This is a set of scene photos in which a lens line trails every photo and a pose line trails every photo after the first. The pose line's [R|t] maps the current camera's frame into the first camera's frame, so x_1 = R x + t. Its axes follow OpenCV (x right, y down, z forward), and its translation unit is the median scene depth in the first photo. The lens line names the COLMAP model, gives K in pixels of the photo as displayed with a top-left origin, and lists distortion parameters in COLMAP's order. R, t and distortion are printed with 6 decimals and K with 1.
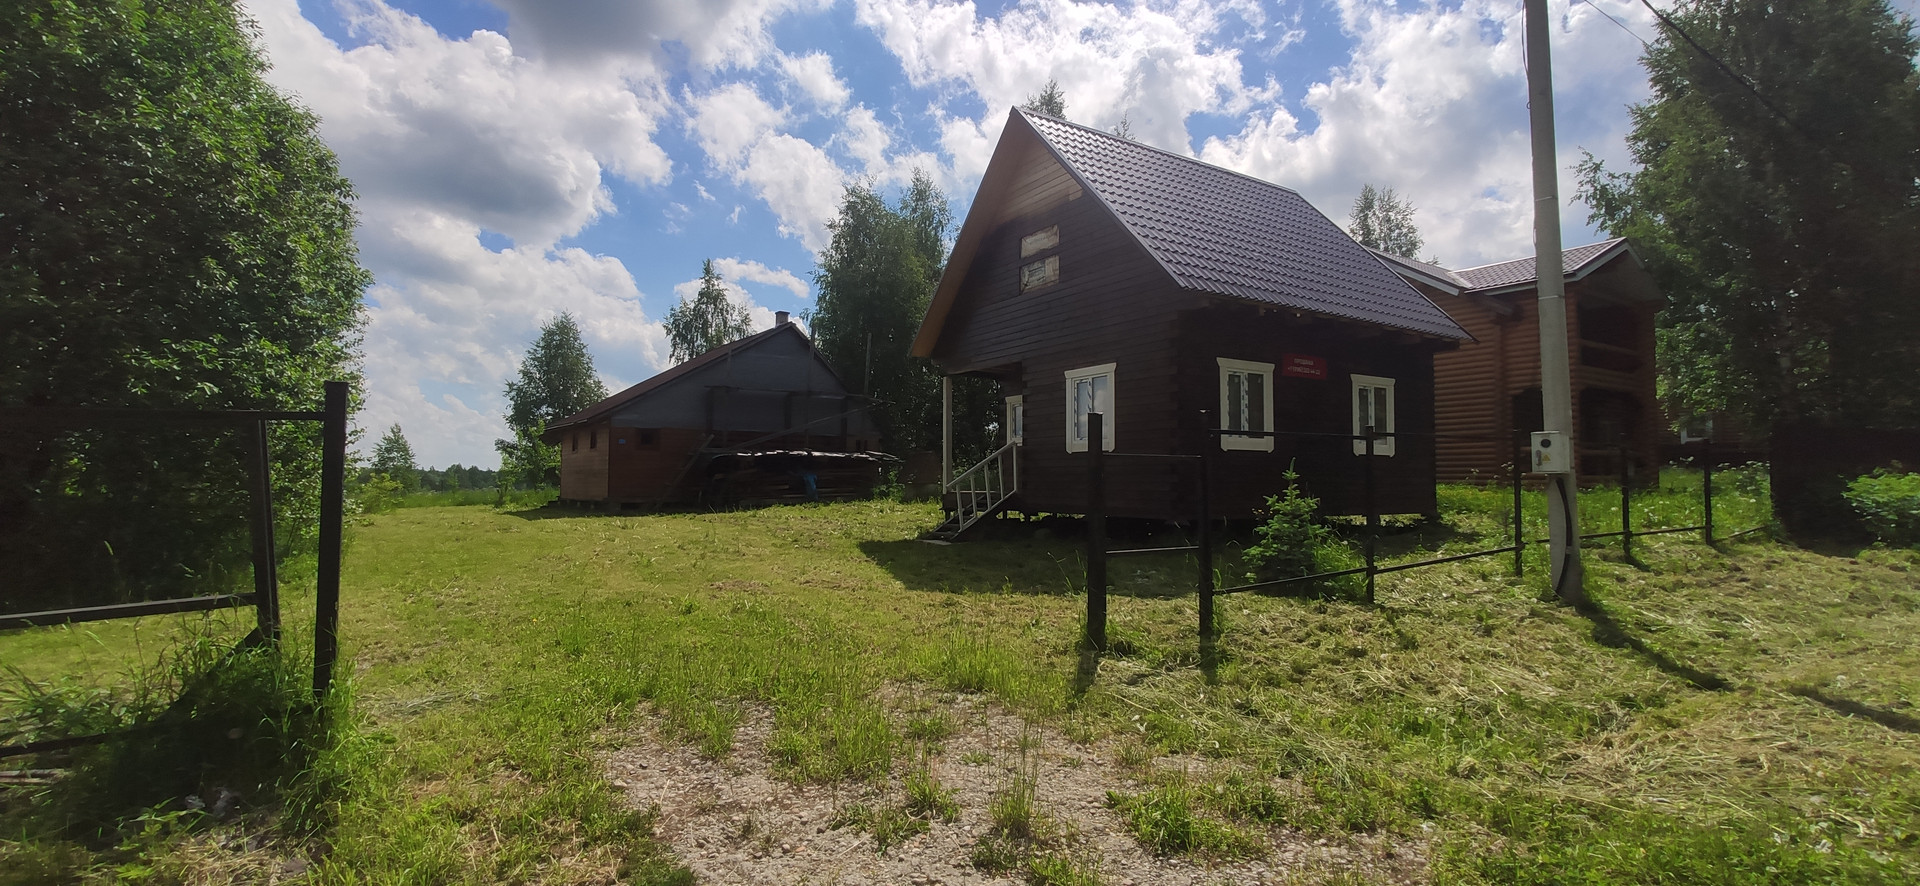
lens RADIAL K [[841.6, 0, 963.9], [0, 841.6, 437.6], [0, 0, 1]] dist [-0.044073, 0.029768]
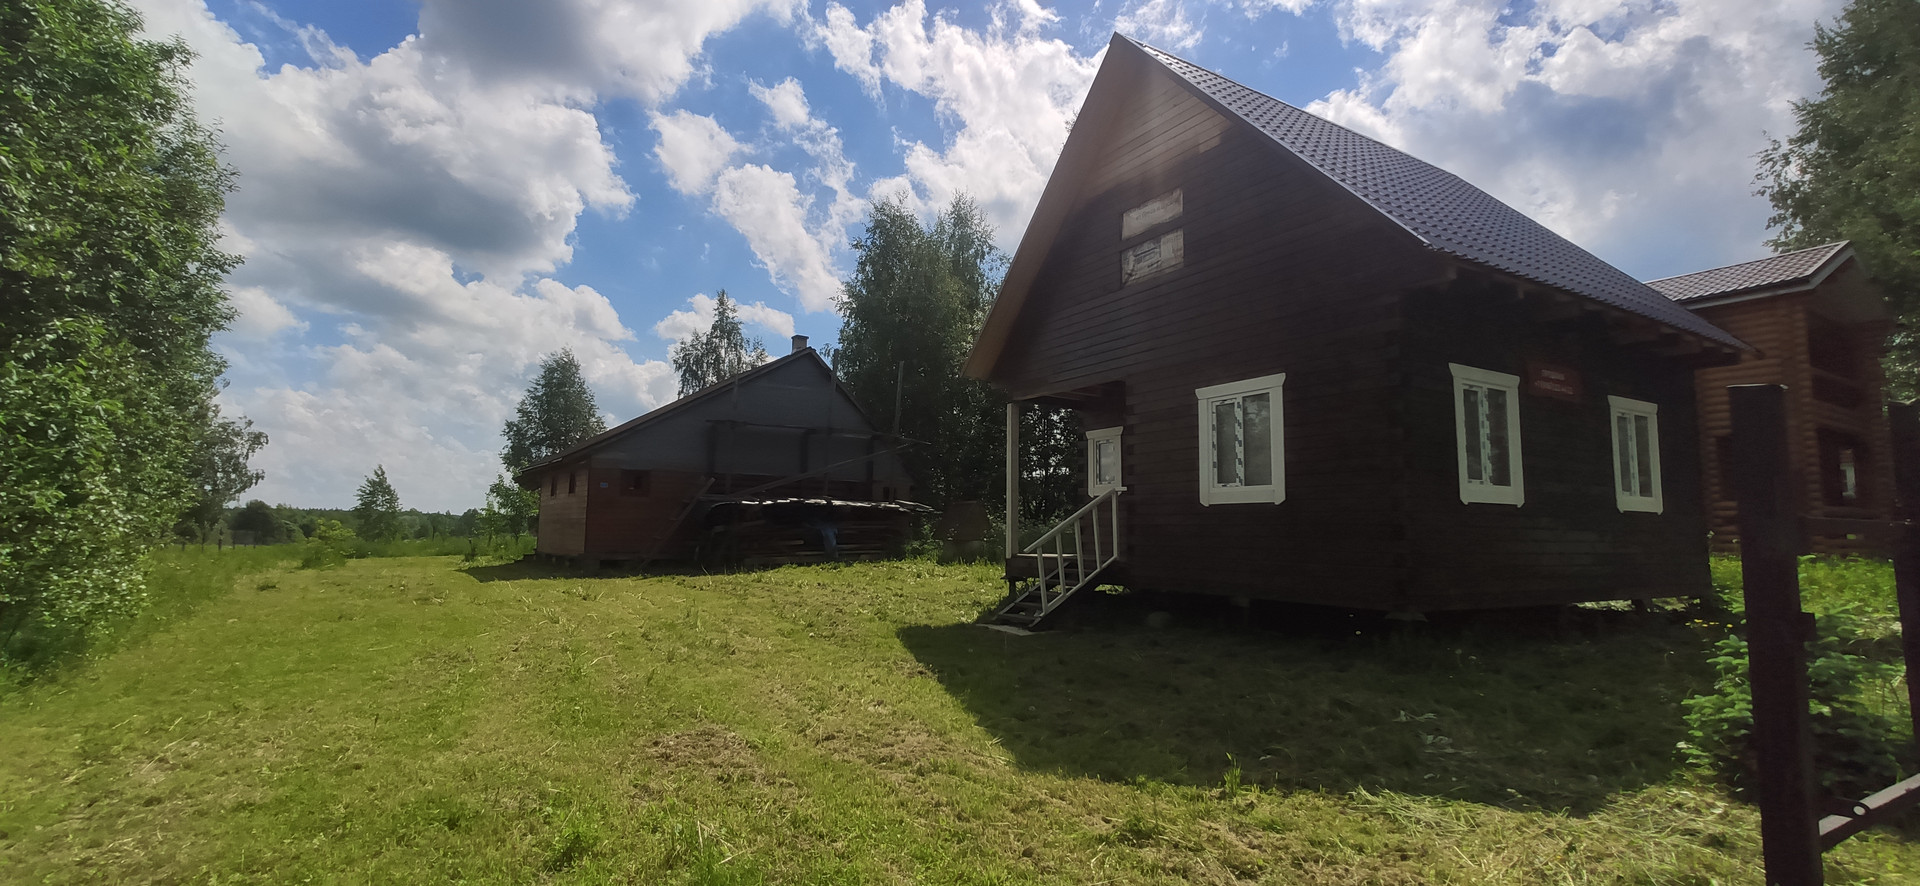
lens RADIAL K [[841.6, 0, 963.9], [0, 841.6, 437.6], [0, 0, 1]] dist [-0.044073, 0.029768]
pose [[0.999760, 0.007598, -0.020548, -0.034369], [-0.008784, 0.998263, -0.058257, 0.002483], [0.020069, 0.058423, 0.998090, 0.171618]]
